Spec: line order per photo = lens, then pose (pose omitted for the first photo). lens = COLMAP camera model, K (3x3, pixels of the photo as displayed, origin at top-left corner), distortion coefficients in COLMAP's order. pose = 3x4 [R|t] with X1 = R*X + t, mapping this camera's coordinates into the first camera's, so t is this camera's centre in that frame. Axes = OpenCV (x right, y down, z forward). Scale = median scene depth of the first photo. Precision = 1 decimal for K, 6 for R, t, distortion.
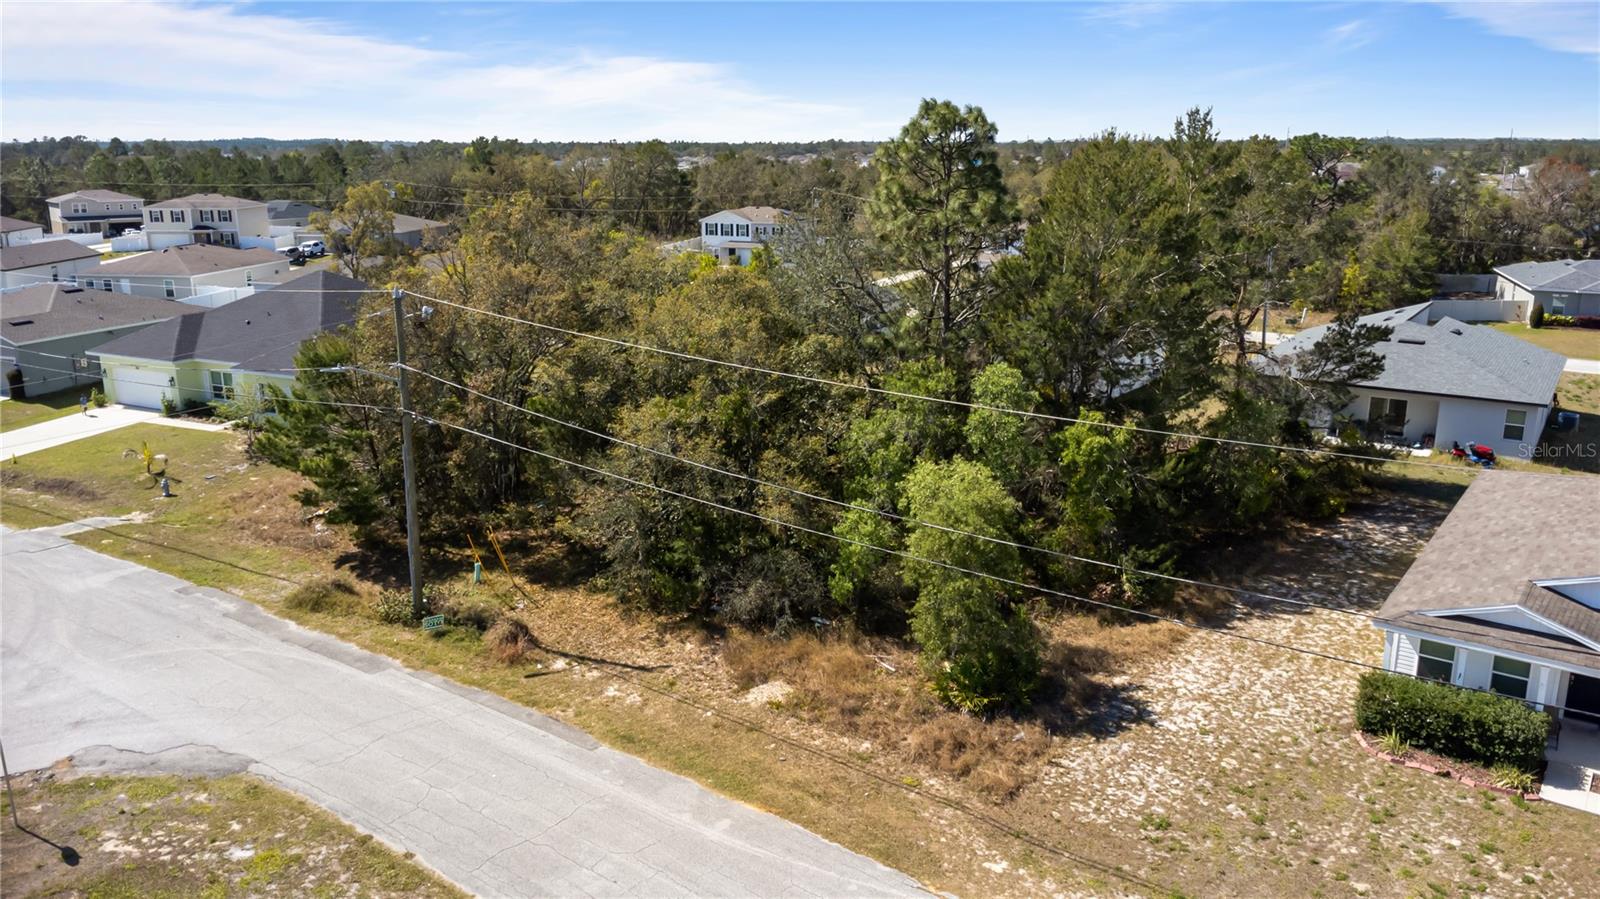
lens RADIAL K [[1140.8, 0, 800.0], [0, 1140.8, 449.5], [0, 0, 1]] dist [0.023790, -0.007513]
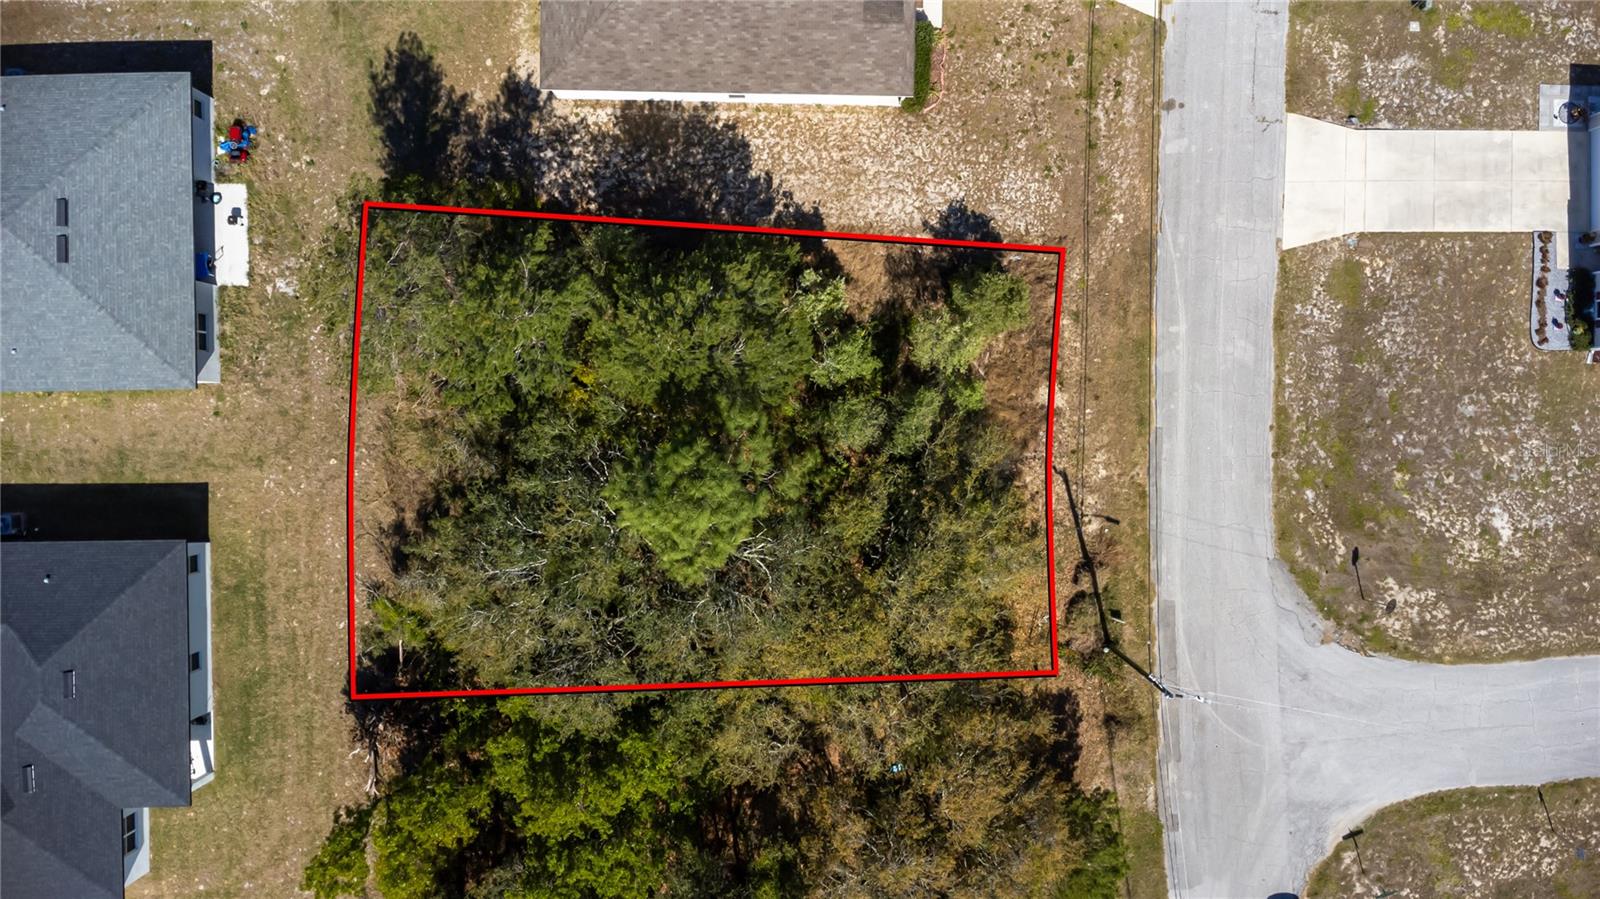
lens RADIAL K [[1140.8, 0, 800.0], [0, 1140.8, 449.5], [0, 0, 1]] dist [0.023790, -0.007513]
pose [[-0.596418, -0.802653, 0.005768, 0.146001], [0.222057, -0.158088, 0.962132, -1.795061], [-0.771347, 0.575114, 0.272521, 0.997498]]
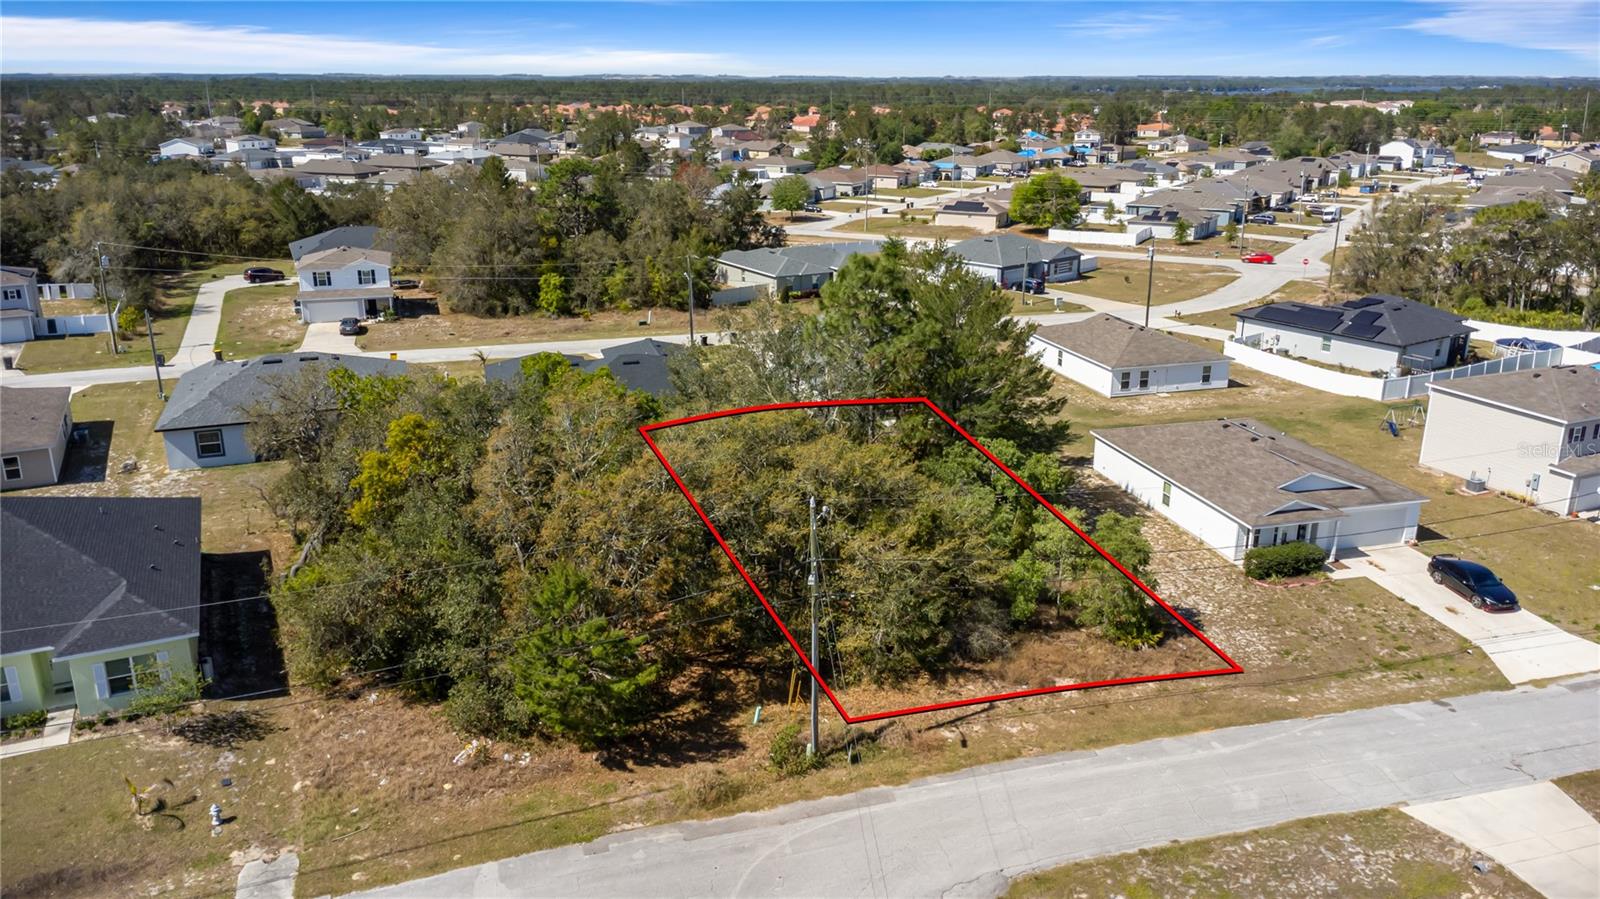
lens RADIAL K [[1140.8, 0, 800.0], [0, 1140.8, 449.5], [0, 0, 1]] dist [0.023790, -0.007513]
pose [[0.618517, -0.238718, 0.748632, -1.527381], [0.199856, 0.969197, 0.143929, -0.448267], [-0.759930, 0.060596, 0.647174, 0.295455]]
